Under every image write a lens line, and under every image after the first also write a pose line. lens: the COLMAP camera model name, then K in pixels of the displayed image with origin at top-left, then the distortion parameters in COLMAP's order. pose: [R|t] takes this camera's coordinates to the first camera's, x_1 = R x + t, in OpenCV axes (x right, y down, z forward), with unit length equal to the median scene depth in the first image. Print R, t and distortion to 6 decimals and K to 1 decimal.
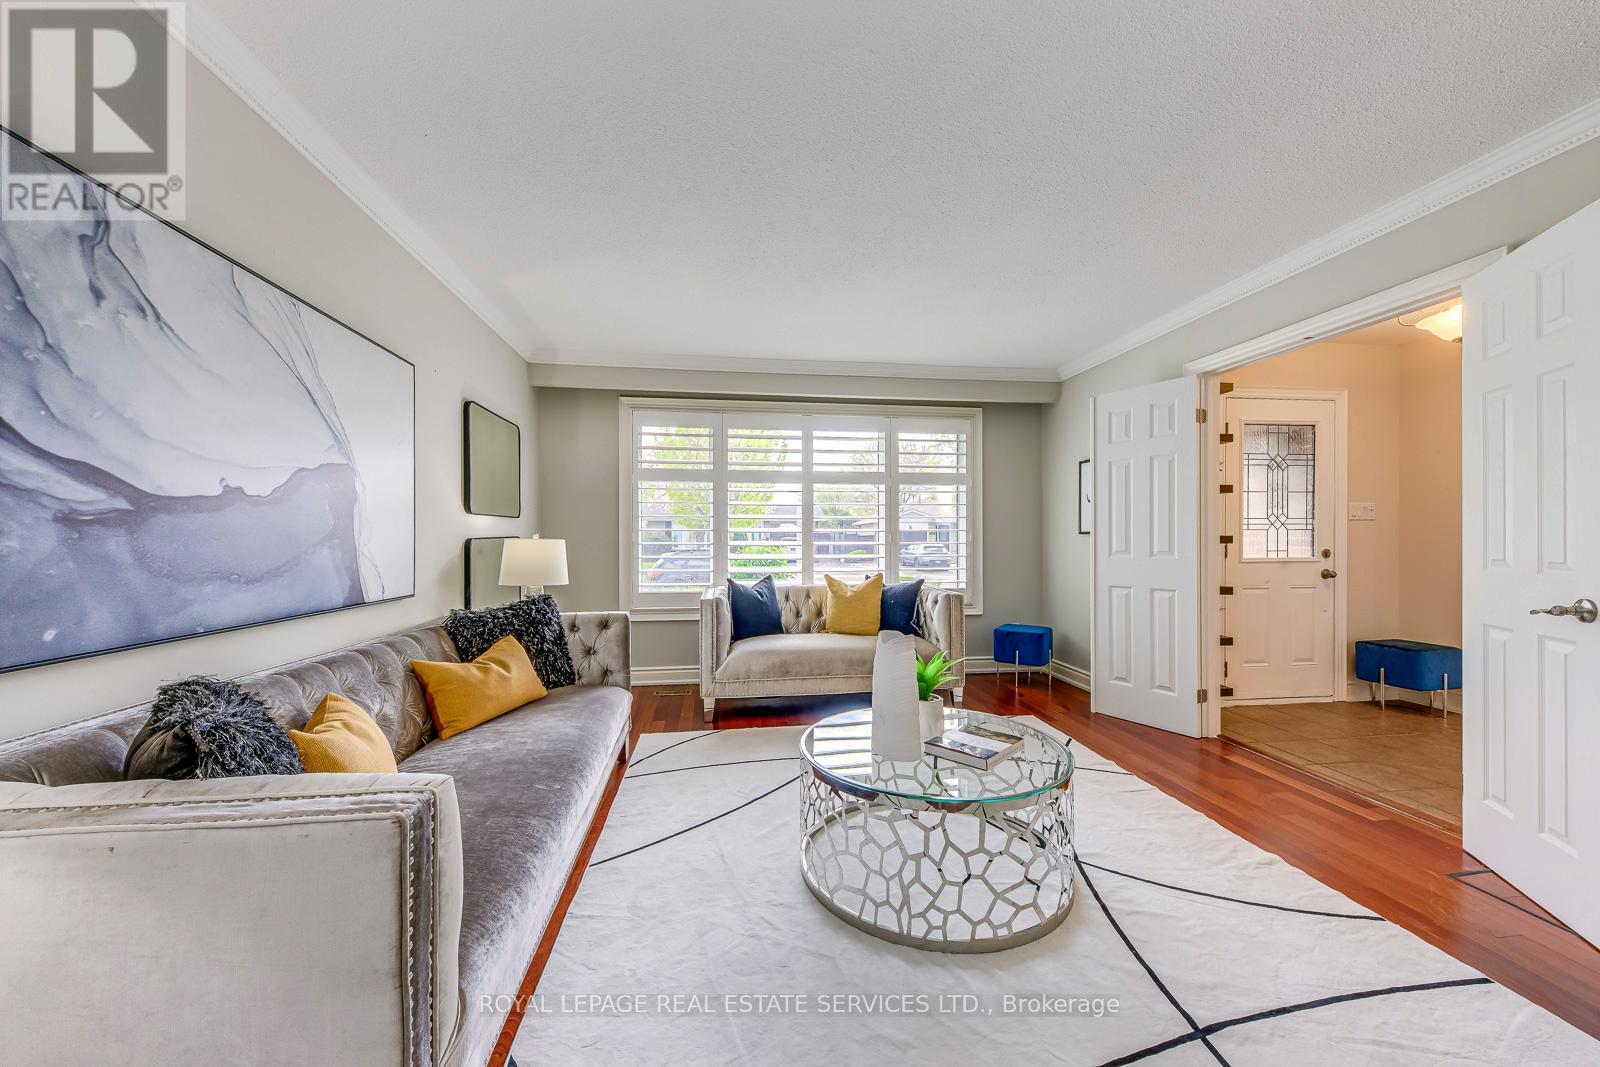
lens RADIAL K [[585.1, 0, 801.5], [0, 585.1, 539.8], [0, 0, 1]] dist [0.016758, -0.006340]
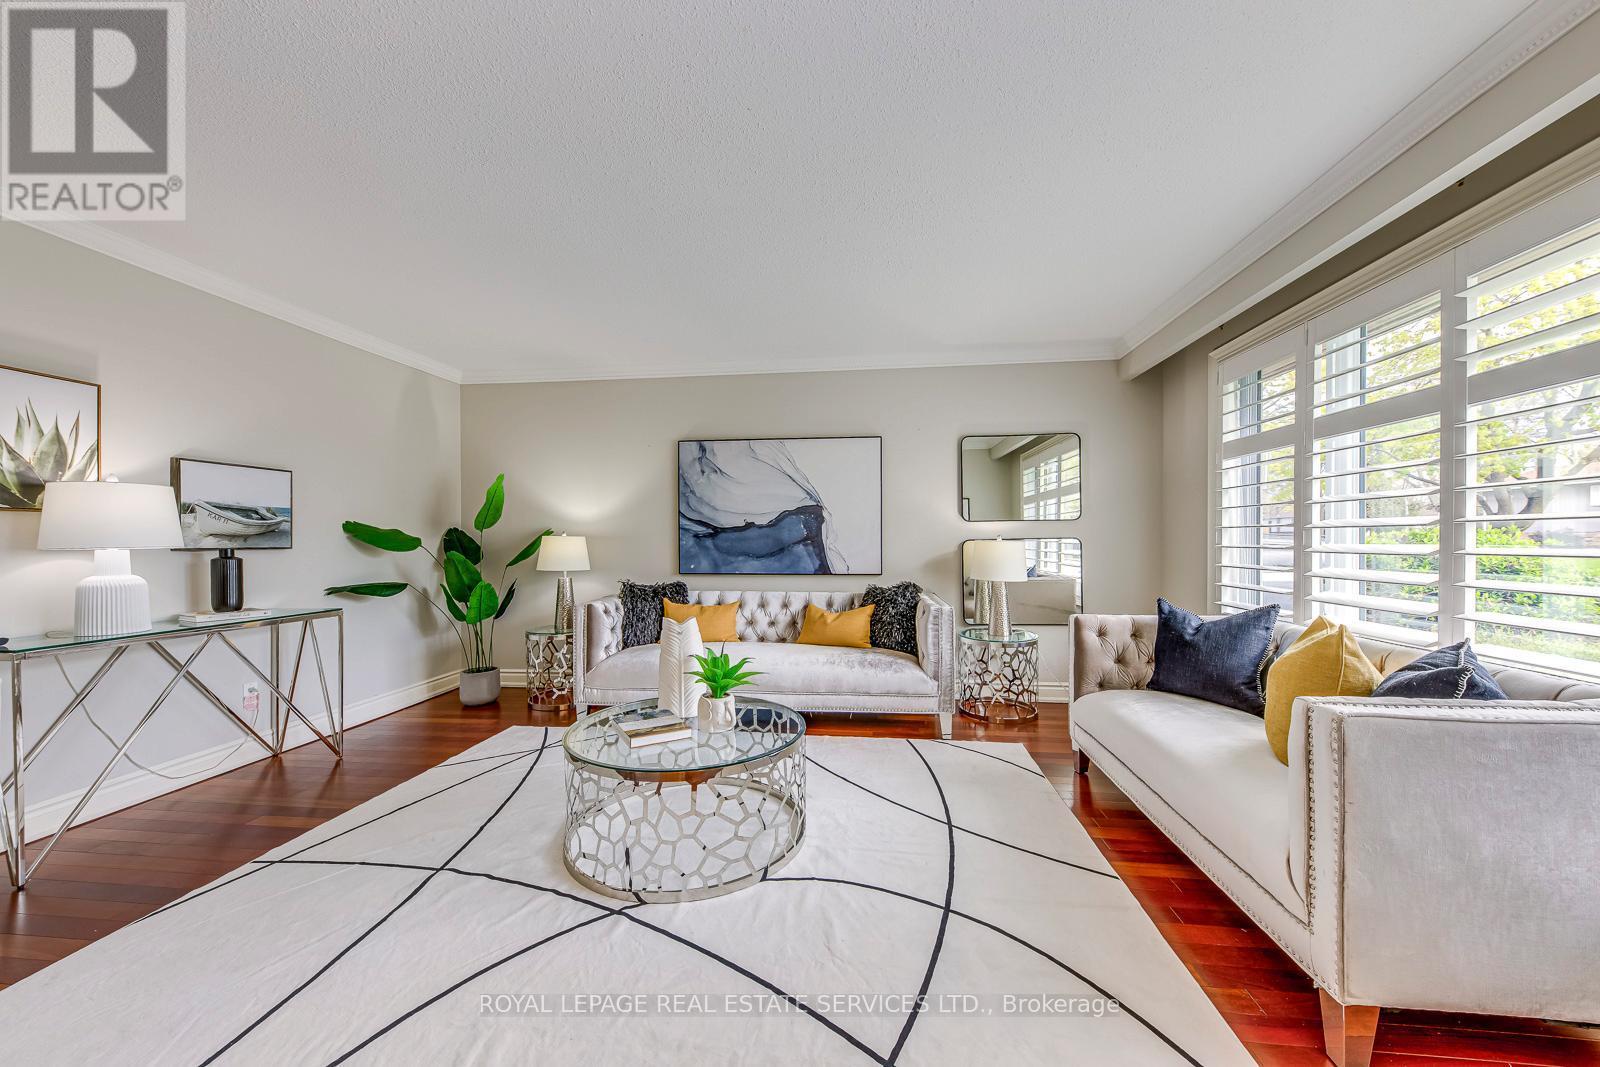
lens RADIAL K [[585.1, 0, 801.5], [0, 585.1, 539.8], [0, 0, 1]] dist [0.016758, -0.006340]
pose [[-0.249250, 0.001983, -0.968437, 1.610695], [0.003529, 0.999993, 0.001139, -0.010151], [0.968433, -0.003134, -0.249256, 1.920024]]
